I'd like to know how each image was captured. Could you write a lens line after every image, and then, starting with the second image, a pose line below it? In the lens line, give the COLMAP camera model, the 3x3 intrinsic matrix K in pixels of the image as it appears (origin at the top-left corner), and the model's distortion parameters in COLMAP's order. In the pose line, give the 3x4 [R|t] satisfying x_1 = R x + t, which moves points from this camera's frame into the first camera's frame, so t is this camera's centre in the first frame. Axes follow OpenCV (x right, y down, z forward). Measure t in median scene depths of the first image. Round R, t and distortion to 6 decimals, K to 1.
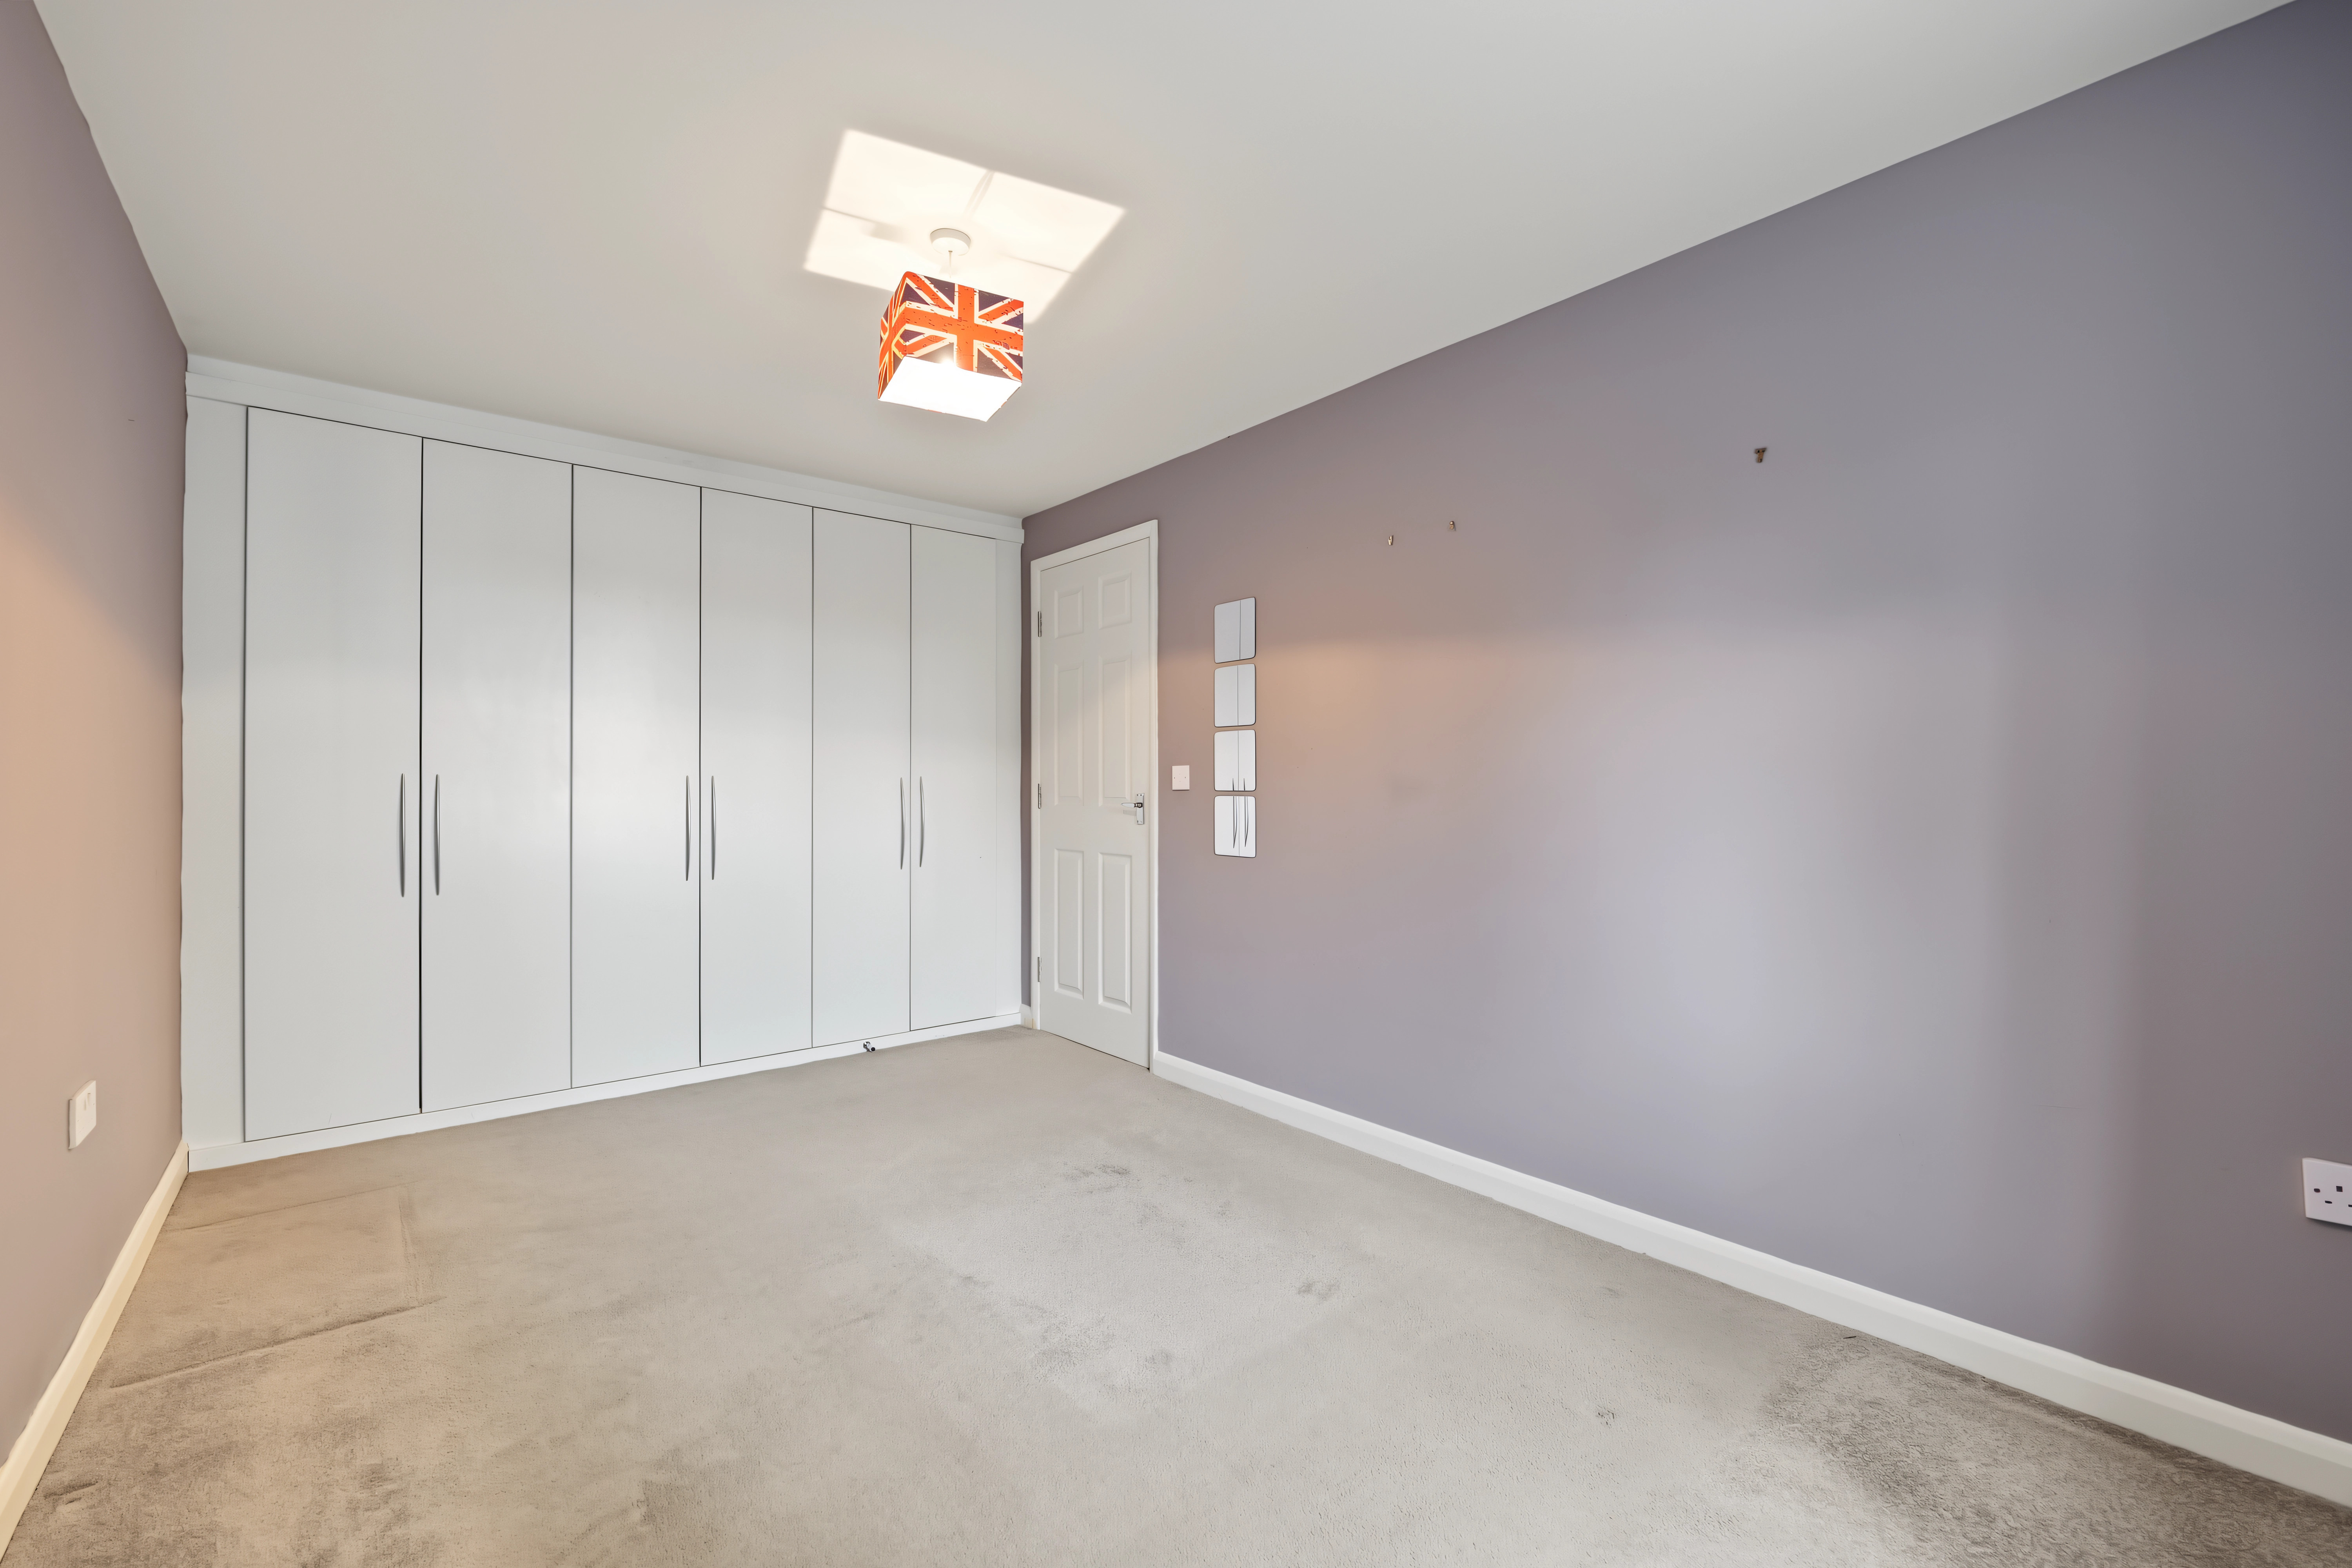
lens RADIAL K [[975.0, 0, 1174.9], [0, 975.0, 780.0], [0, 0, 1]] dist [-0.012287, -0.000448]
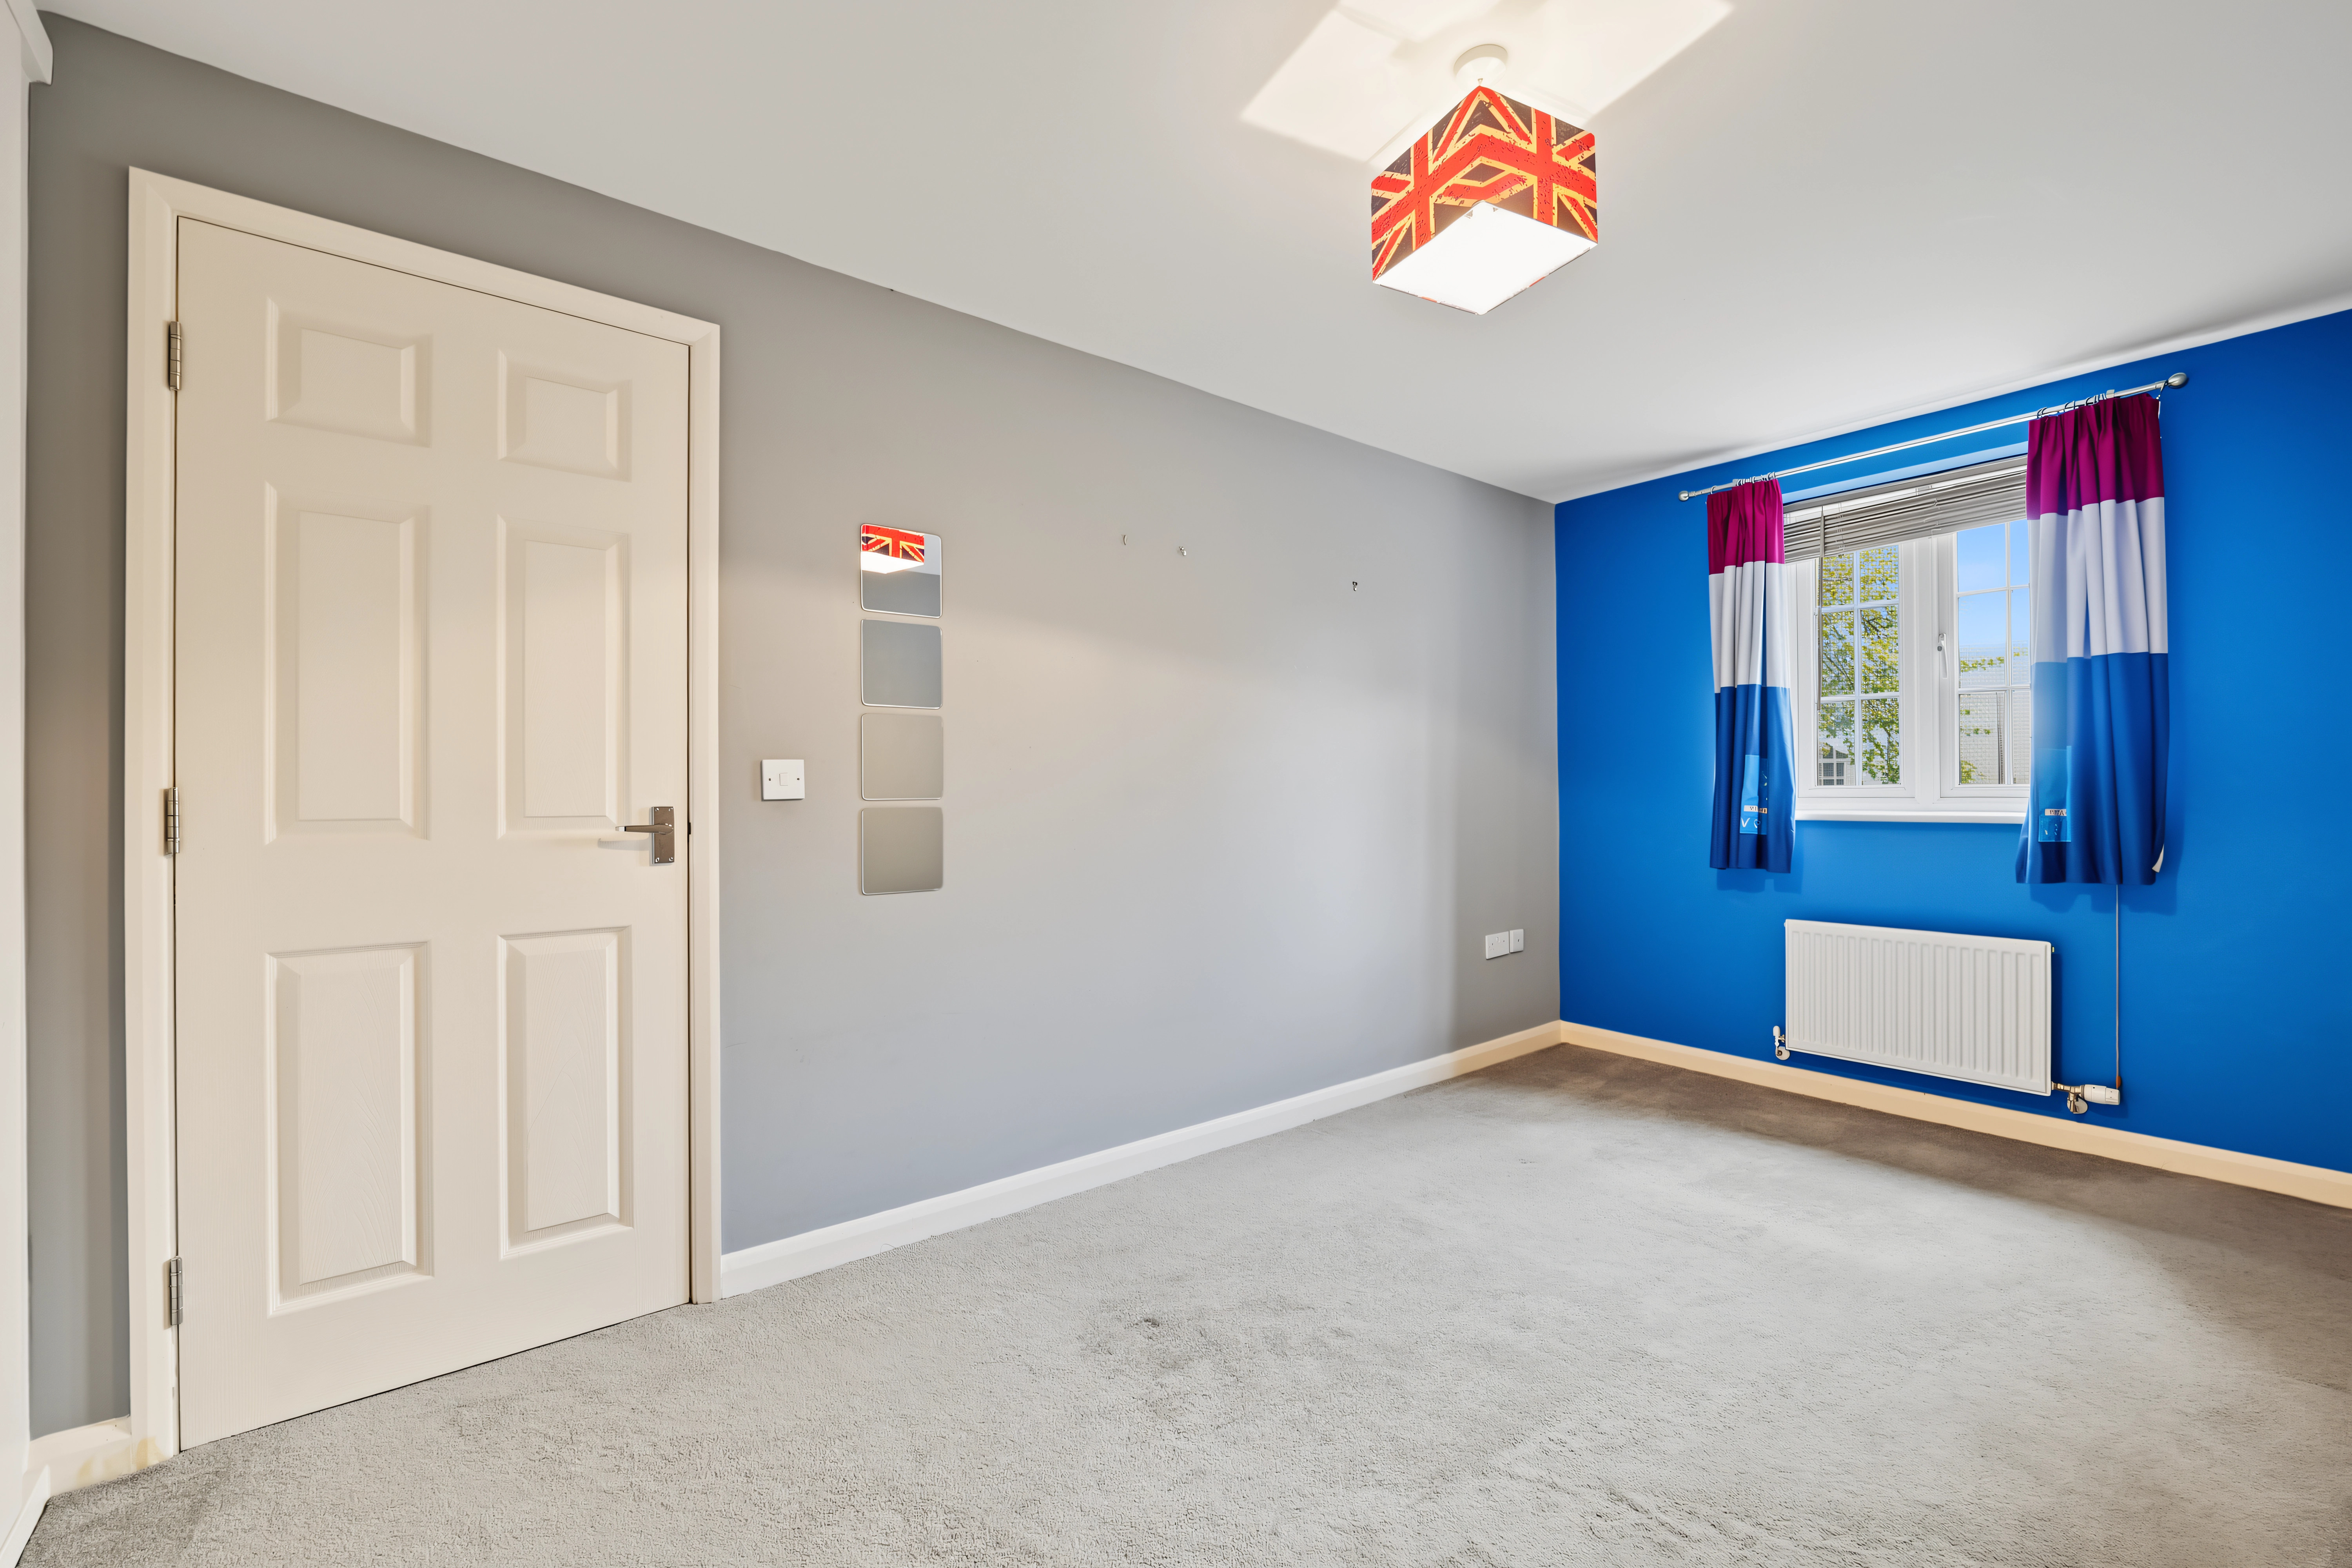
lens RADIAL K [[975.0, 0, 1174.9], [0, 975.0, 780.0], [0, 0, 1]] dist [-0.012287, -0.000448]
pose [[0.013277, 0.009070, 0.999871, -0.583739], [-0.005922, 0.999942, -0.008992, 0.001398], [-0.999894, -0.005802, 0.013330, 0.724604]]
